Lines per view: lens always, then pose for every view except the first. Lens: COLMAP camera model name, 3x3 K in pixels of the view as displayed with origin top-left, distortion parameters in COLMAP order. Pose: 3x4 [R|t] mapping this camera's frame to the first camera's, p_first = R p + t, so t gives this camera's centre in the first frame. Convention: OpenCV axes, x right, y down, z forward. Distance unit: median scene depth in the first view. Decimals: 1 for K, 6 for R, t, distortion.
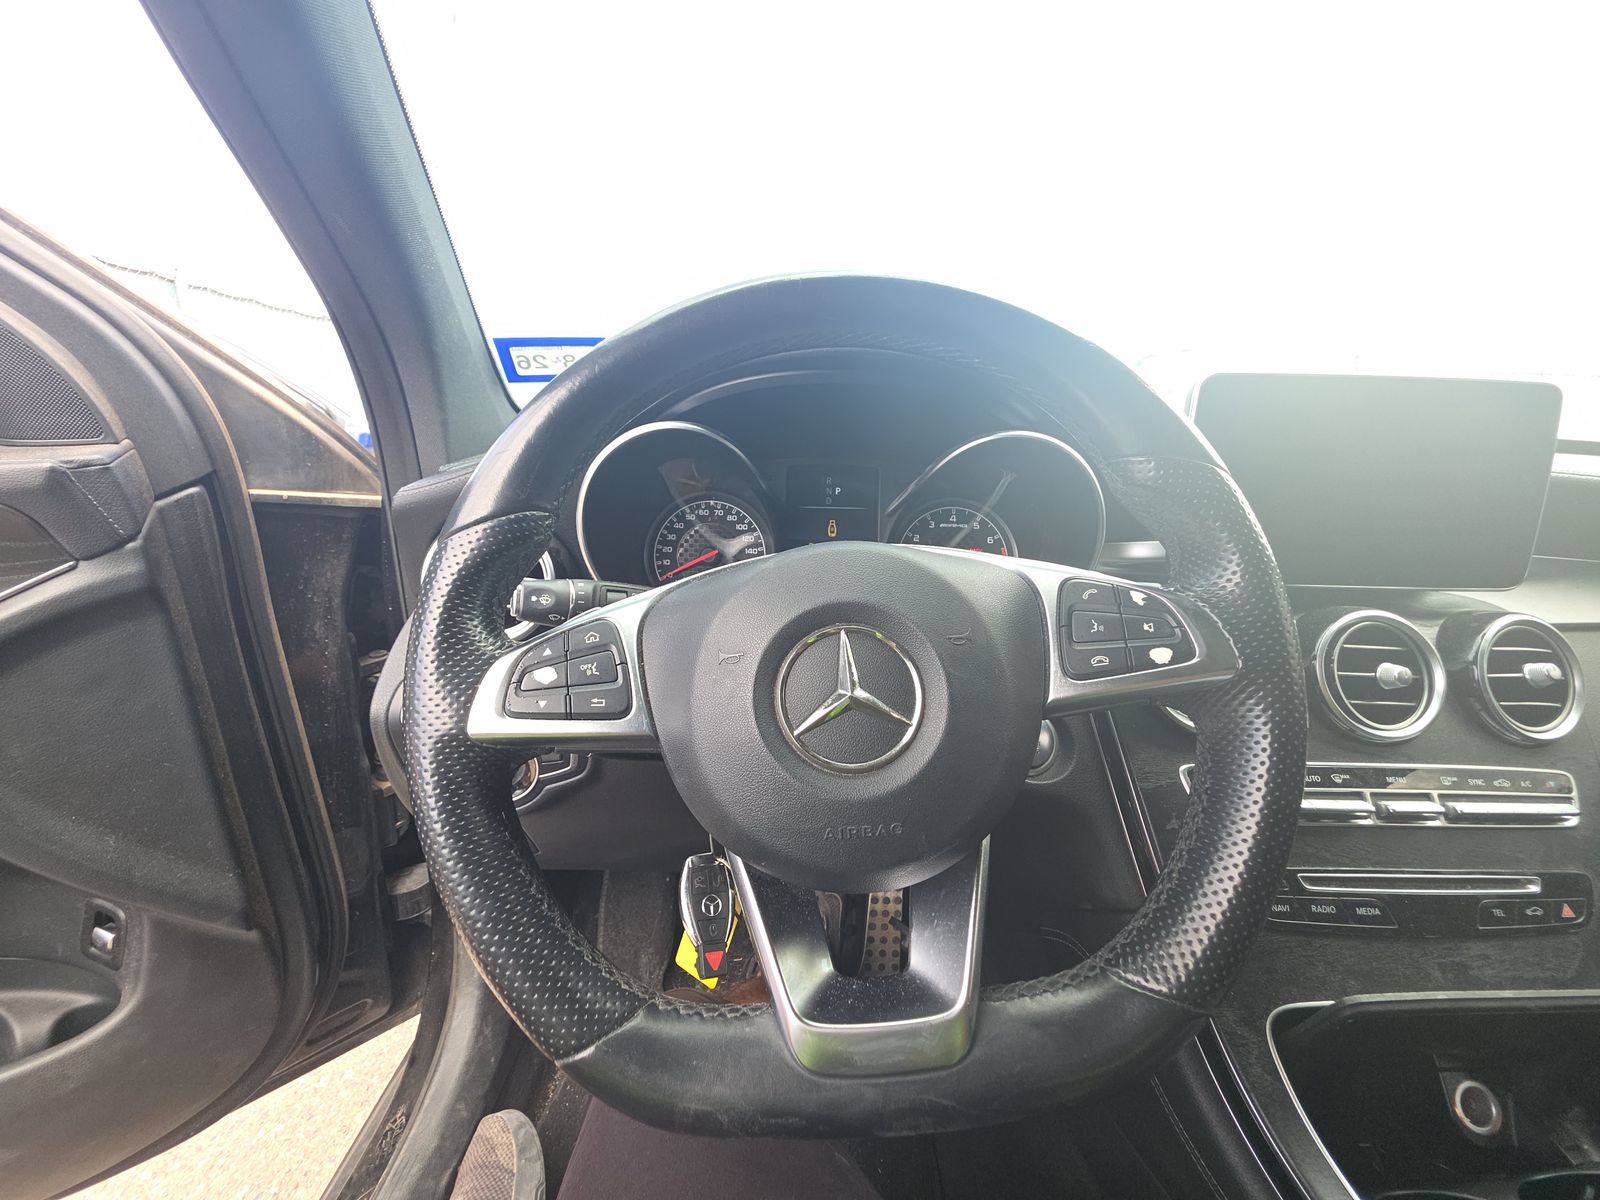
lens RADIAL K [[652.2, 0, 794.8], [0, 652.2, 598.1], [0, 0, 1]] dist [0.012725, -0.009762]
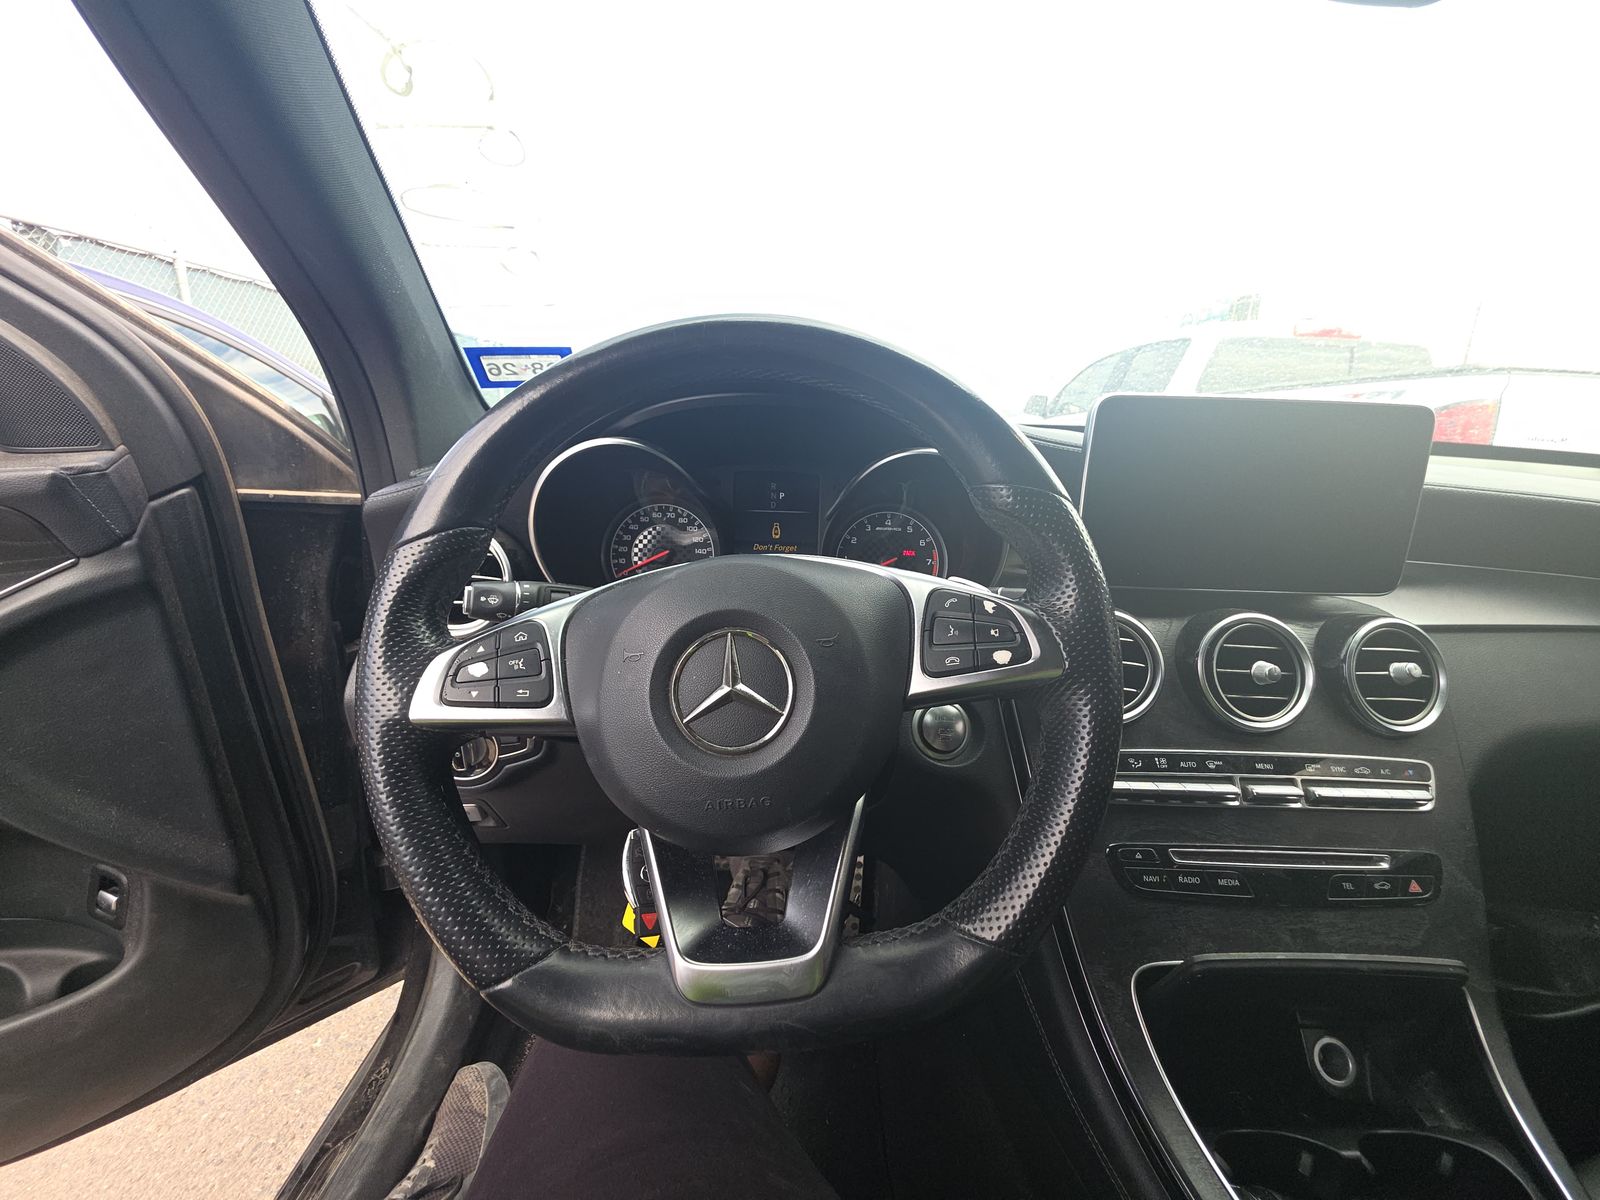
lens RADIAL K [[652.2, 0, 795.5], [0, 652.2, 597.9], [0, 0, 1]] dist [0.012725, -0.009762]
pose [[0.999964, 0.007959, -0.002876, 0.122660], [-0.007892, 0.999712, 0.022684, -0.026446], [0.003055, -0.022661, 0.999739, -0.105633]]
